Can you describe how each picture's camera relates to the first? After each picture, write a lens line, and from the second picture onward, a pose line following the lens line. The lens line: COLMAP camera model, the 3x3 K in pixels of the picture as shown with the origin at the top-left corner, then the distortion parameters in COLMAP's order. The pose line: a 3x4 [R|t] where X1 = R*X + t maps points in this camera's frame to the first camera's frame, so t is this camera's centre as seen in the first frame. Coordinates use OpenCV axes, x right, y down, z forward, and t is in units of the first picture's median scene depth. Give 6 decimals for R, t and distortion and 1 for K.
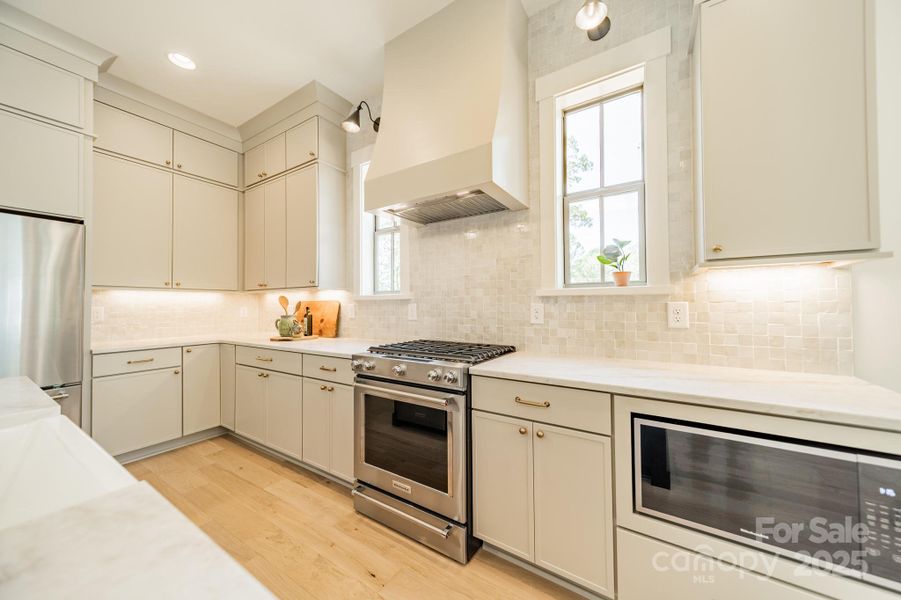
lens RADIAL K [[318.3, 0, 455.7], [0, 318.3, 299.3], [0, 0, 1]] dist [0.012480, -0.001099]
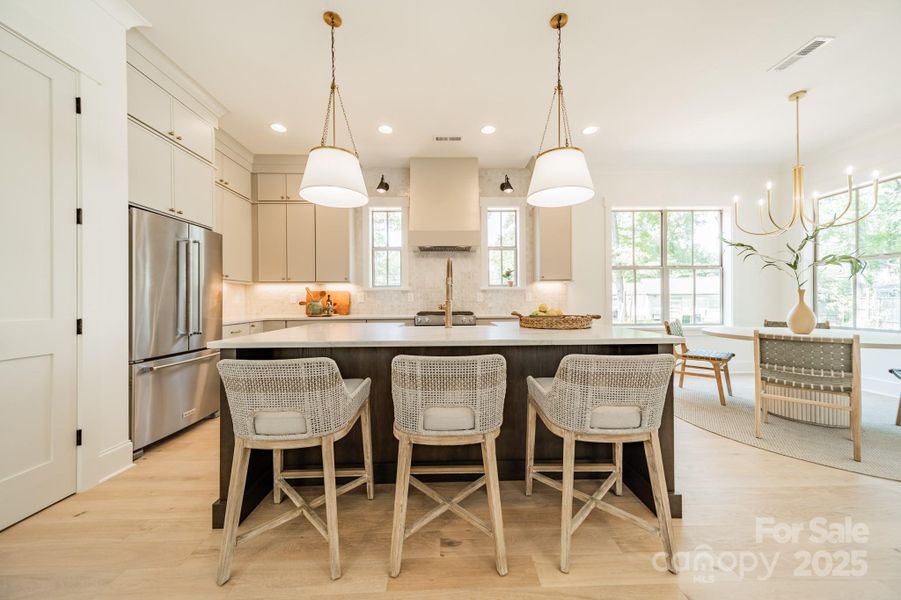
lens RADIAL K [[318.3, 0, 453.6], [0, 318.3, 299.1], [0, 0, 1]] dist [0.012480, -0.001099]
pose [[0.826517, 0.003384, 0.562901, -0.911697], [-0.007025, 0.999966, 0.004304, 0.036322], [-0.562868, -0.007512, 0.826513, -0.622740]]
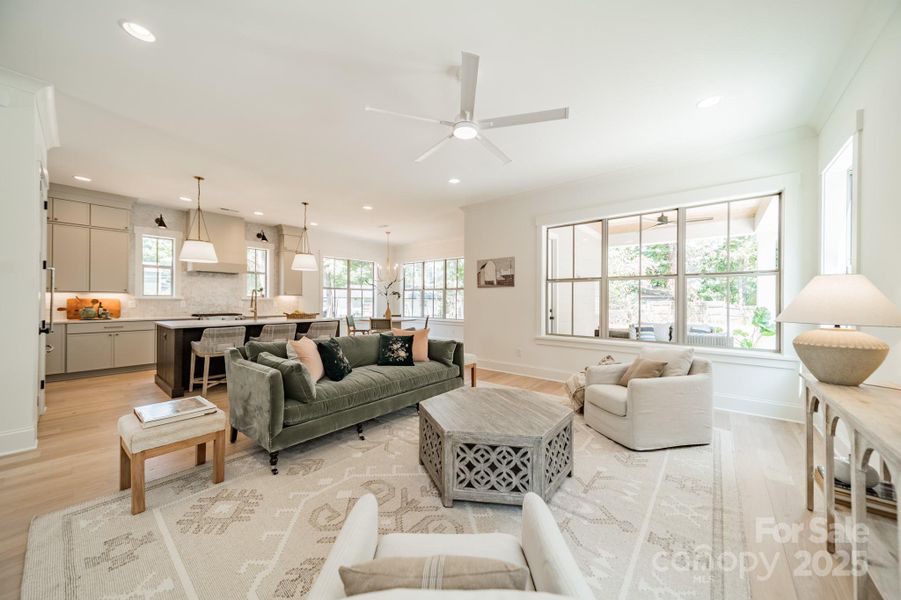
lens RADIAL K [[318.3, 0, 452.3], [0, 318.3, 300.0], [0, 0, 1]] dist [0.012480, -0.001099]
pose [[0.119416, 0.008773, 0.992806, -2.299697], [-0.020815, 0.999763, -0.006330, -0.021874], [-0.992626, -0.019910, 0.119570, -1.372649]]
